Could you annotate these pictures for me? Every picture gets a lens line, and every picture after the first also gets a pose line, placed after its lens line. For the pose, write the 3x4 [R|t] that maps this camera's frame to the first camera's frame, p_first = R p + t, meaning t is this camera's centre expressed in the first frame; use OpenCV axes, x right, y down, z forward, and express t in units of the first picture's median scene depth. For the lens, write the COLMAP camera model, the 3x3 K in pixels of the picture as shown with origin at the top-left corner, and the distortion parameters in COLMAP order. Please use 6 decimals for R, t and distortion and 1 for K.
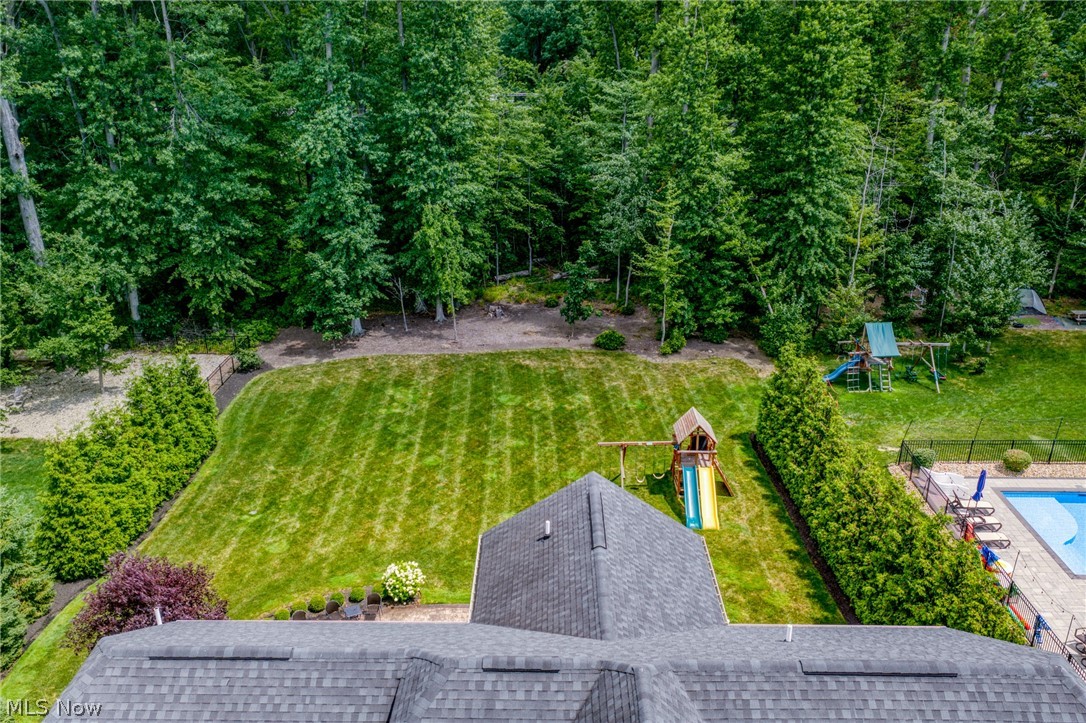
lens RADIAL K [[908.1, 0, 543.0], [0, 908.1, 361.5], [0, 0, 1]] dist [0.093845, -0.198961]
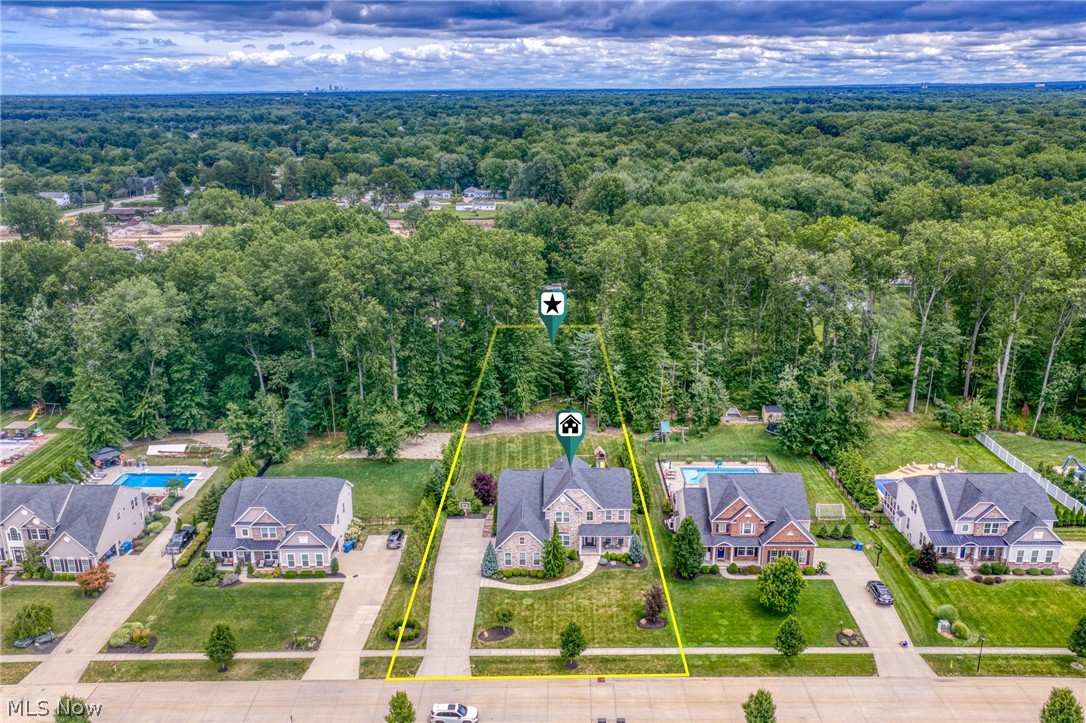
lens RADIAL K [[908.1, 0, 543.0], [0, 908.1, 361.5], [0, 0, 1]] dist [0.093845, -0.198961]
pose [[0.999987, -0.004833, 0.001559, -0.049373], [0.004952, 0.996032, -0.088860, 0.025799], [-0.001123, 0.088866, 0.996043, -1.935687]]
